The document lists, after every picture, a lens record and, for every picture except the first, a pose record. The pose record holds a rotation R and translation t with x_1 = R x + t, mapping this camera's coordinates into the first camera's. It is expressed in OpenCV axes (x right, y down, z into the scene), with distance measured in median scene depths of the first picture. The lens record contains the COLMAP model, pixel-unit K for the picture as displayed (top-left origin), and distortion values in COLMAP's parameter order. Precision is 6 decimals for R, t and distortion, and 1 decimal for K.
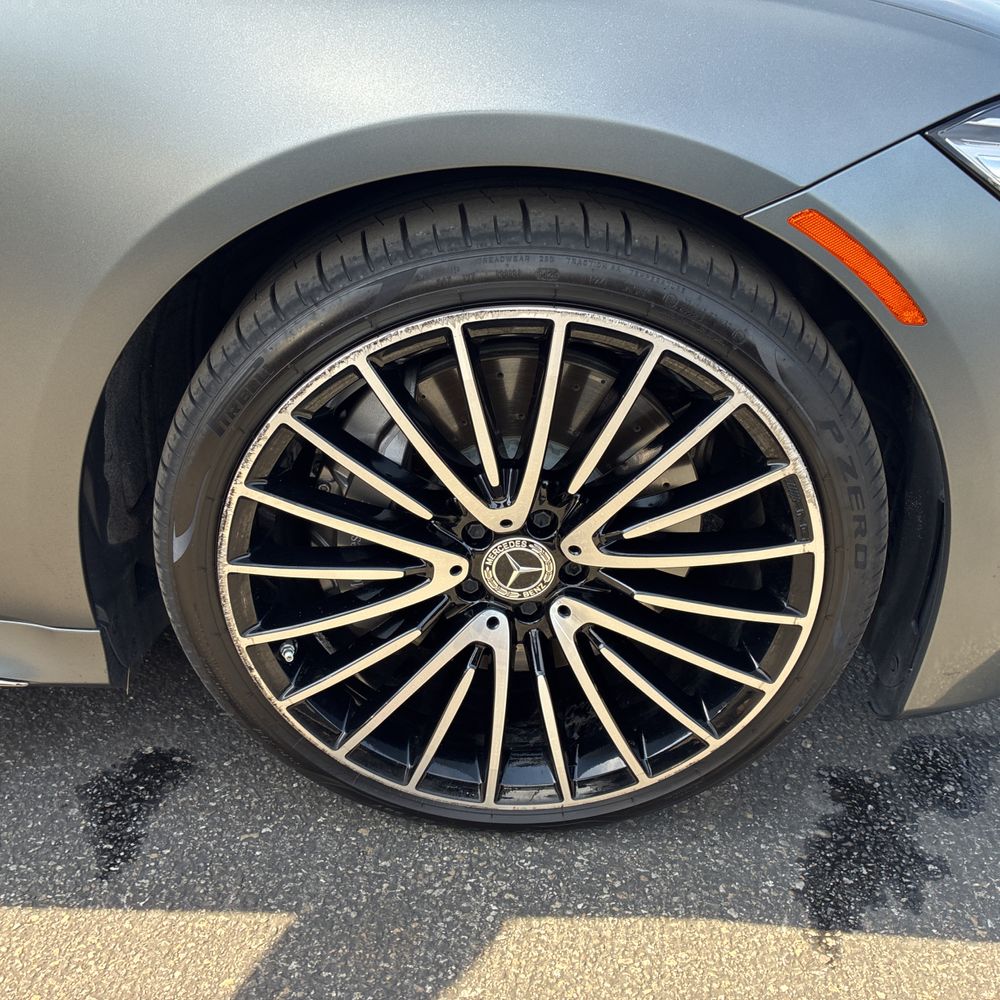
lens RADIAL K [[1008.1, 0, 500.0], [0, 1008.1, 500.0], [0, 0, 1]] dist [0.029230, -0.034020]
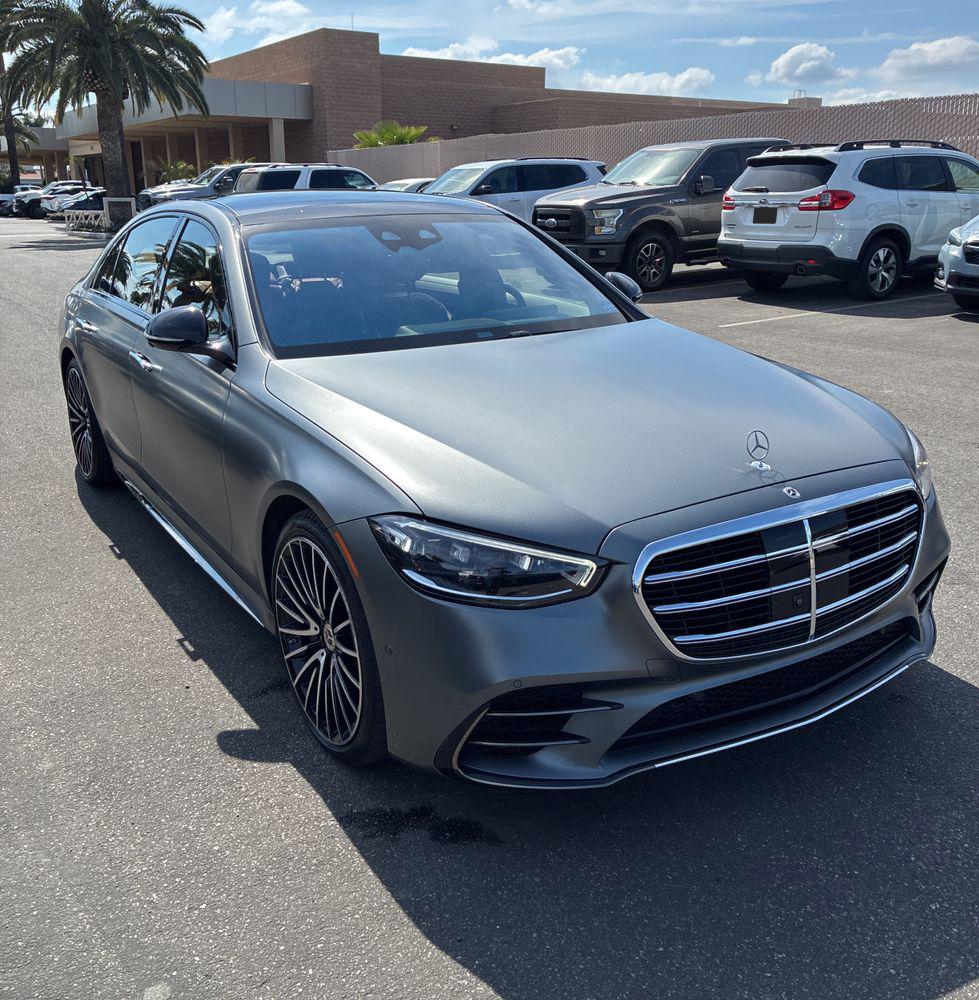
lens RADIAL K [[1000.7, 0, 489.5], [0, 1000.7, 500.0], [0, 0, 1]] dist [0.012083, 0.018848]
pose [[0.541128, 0.209392, -0.814454, 2.383164], [-0.394775, 0.918405, -0.026174, -0.372153], [0.742518, 0.335689, 0.579638, -0.367952]]
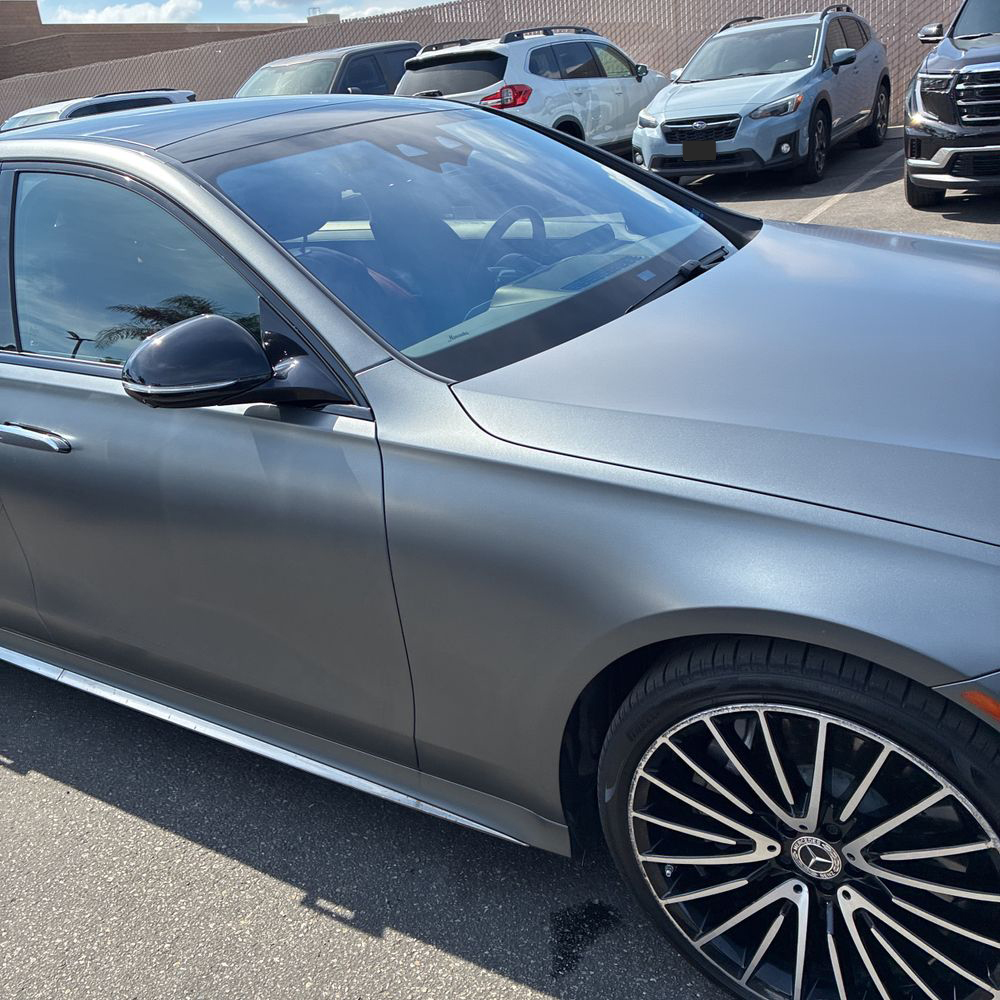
lens RADIAL K [[1008.1, 0, 500.0], [0, 1008.1, 500.0], [0, 0, 1]] dist [0.029230, -0.034020]
pose [[0.840095, 0.074471, -0.537302, 0.394575], [-0.133617, 0.988420, -0.071919, -0.286319], [0.525725, 0.132211, 0.840318, -0.579013]]
